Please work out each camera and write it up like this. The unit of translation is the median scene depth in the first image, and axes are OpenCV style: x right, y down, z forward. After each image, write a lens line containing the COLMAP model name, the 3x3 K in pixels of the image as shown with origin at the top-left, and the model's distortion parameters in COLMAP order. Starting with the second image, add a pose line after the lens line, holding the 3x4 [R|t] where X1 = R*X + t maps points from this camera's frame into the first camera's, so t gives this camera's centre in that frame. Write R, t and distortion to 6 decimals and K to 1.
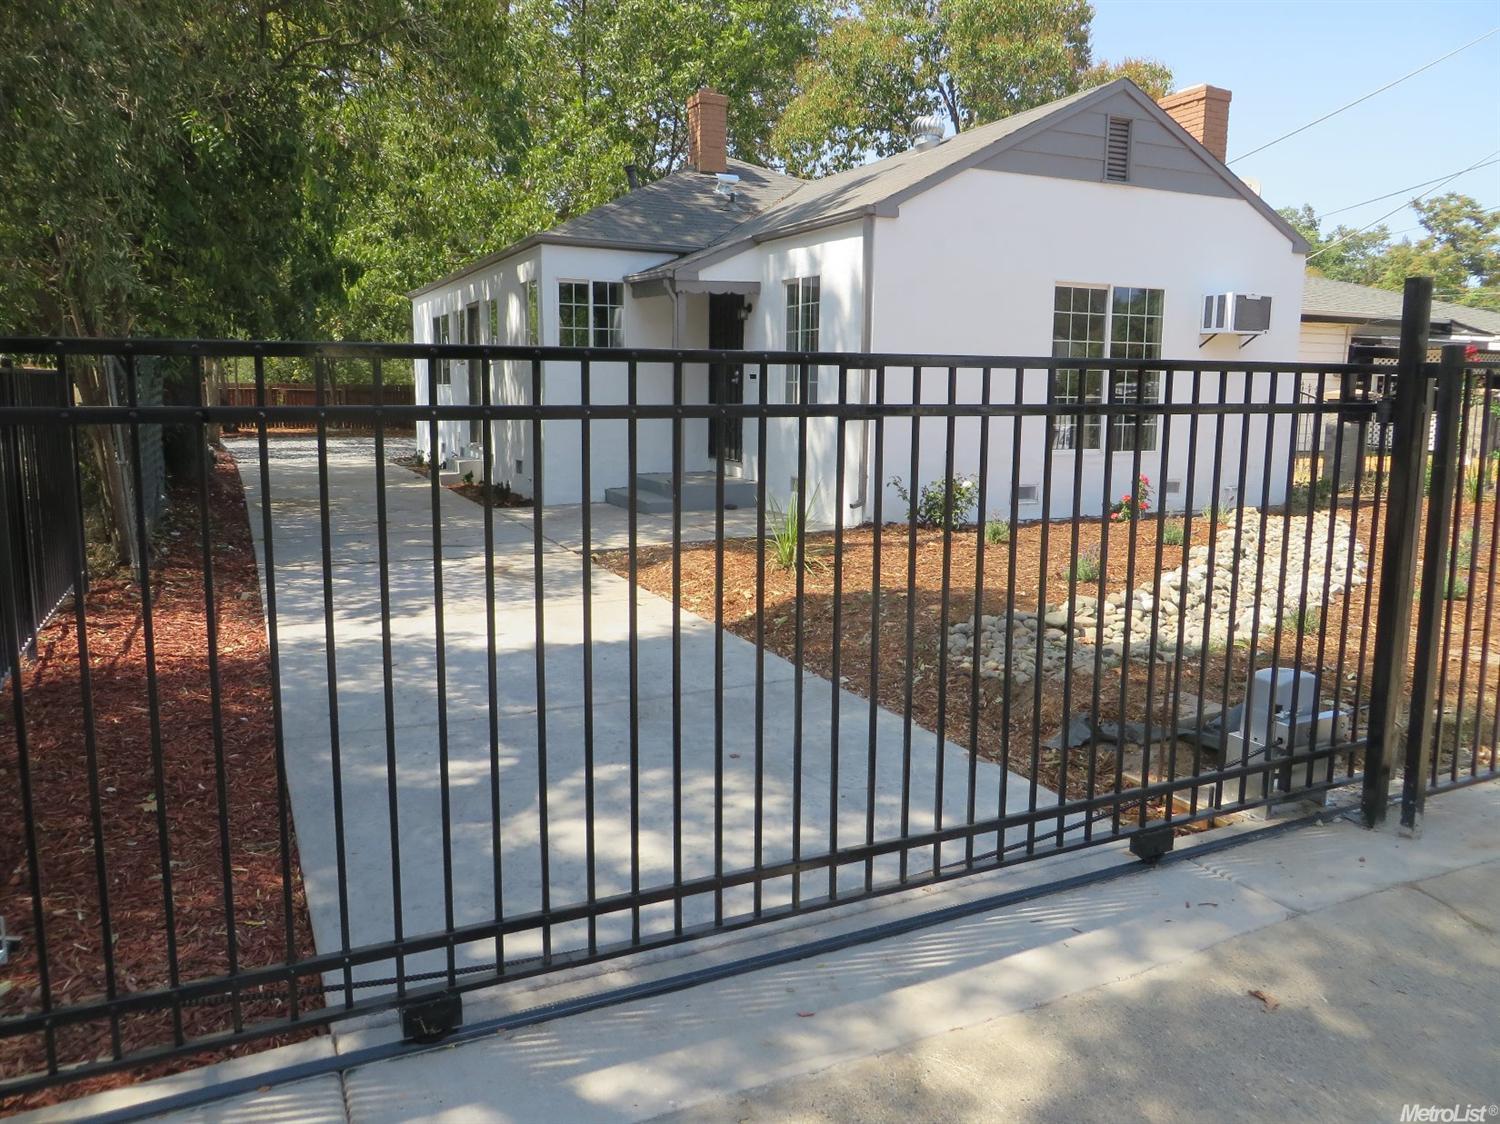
lens RADIAL K [[1135.0, 0, 749.3], [0, 1135.0, 557.5], [0, 0, 1]] dist [-0.009470, 0.004798]
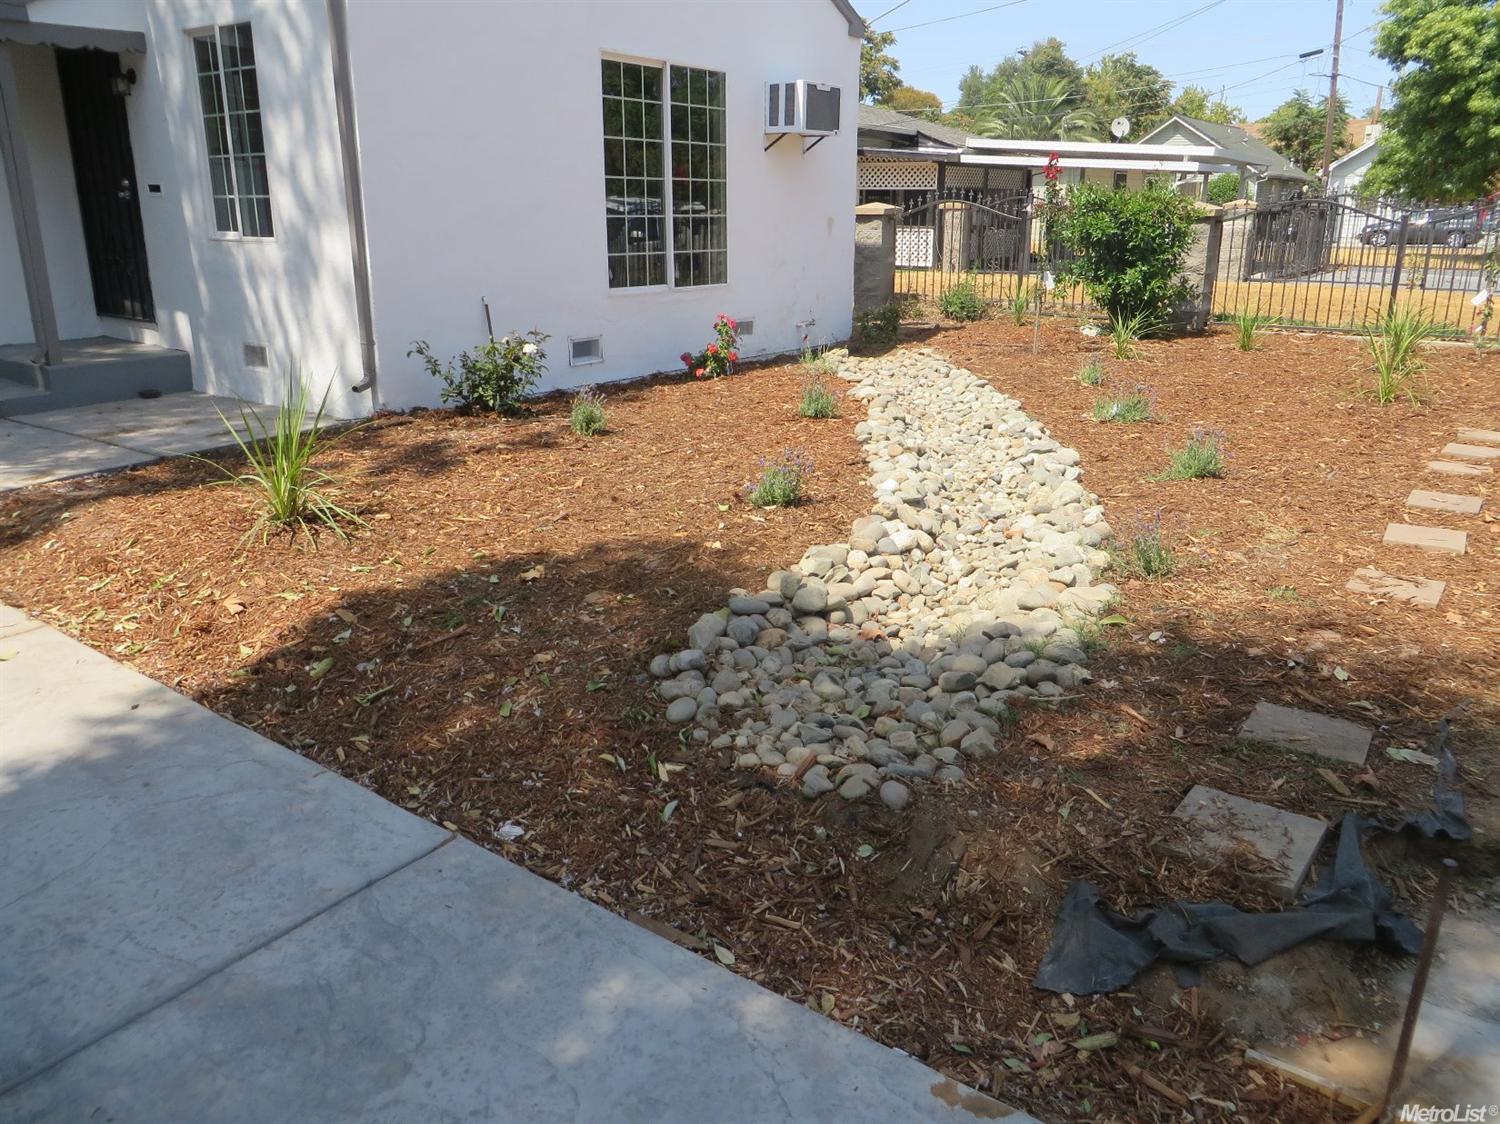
lens RADIAL K [[1135.0, 0, 749.3], [0, 1135.0, 557.5], [0, 0, 1]] dist [-0.009470, 0.004798]
pose [[0.885548, -0.144256, 0.441581, -0.011999], [0.075488, 0.982615, 0.169617, -0.039531], [-0.458373, -0.116870, 0.881042, 0.266314]]
